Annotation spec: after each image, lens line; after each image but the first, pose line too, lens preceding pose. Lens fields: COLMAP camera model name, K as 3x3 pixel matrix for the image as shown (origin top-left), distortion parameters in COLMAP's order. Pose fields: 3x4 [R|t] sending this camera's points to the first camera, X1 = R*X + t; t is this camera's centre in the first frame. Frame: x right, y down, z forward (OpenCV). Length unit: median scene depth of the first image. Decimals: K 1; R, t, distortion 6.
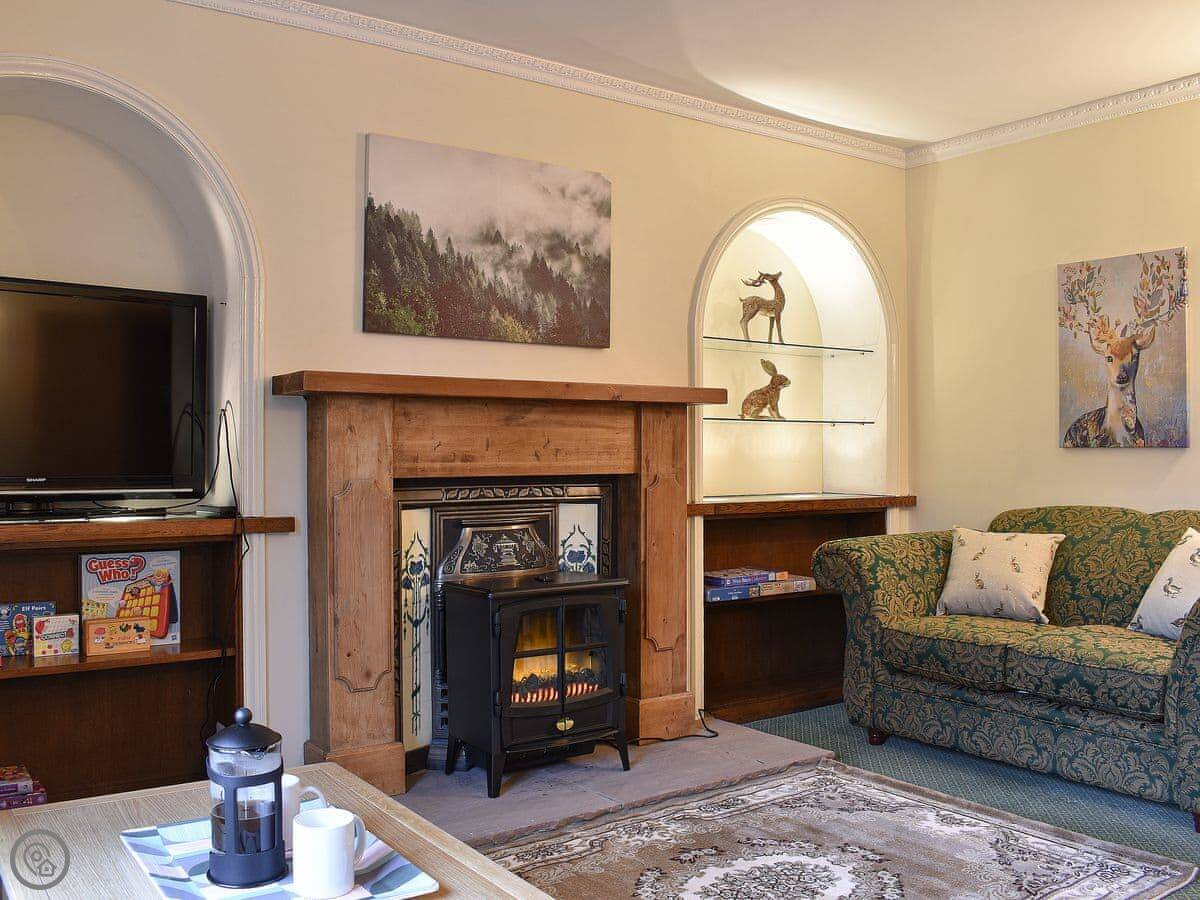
lens RADIAL K [[1032.9, 0, 600.0], [0, 1032.9, 450.0], [0, 0, 1]] dist [-0.082410, -0.001926]
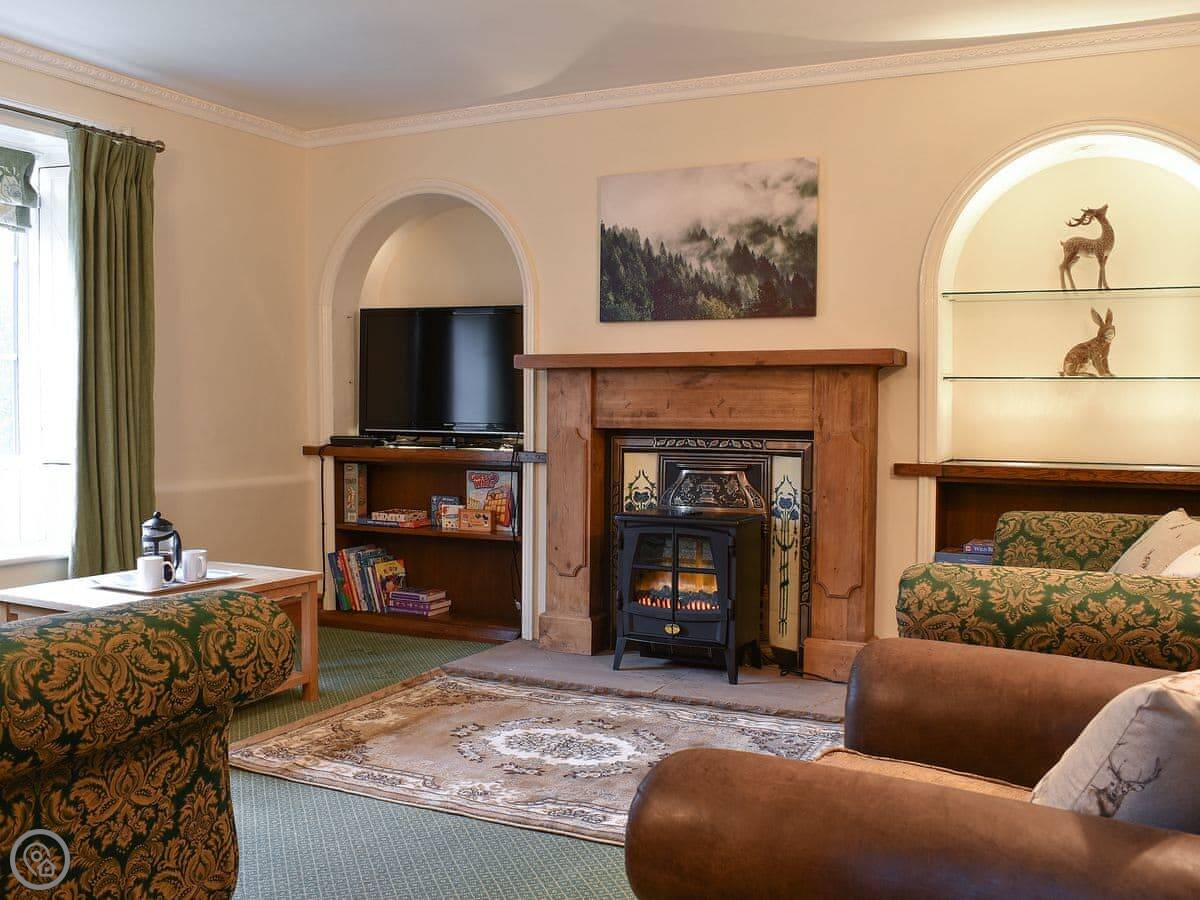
lens RADIAL K [[1032.9, 0, 600.0], [0, 1032.9, 450.0], [0, 0, 1]] dist [-0.082410, -0.001926]
pose [[0.518384, 0.036846, -0.854354, 0.913586], [-0.006948, 0.999220, 0.038878, 0.002647], [0.855120, -0.014218, 0.518236, 0.263906]]
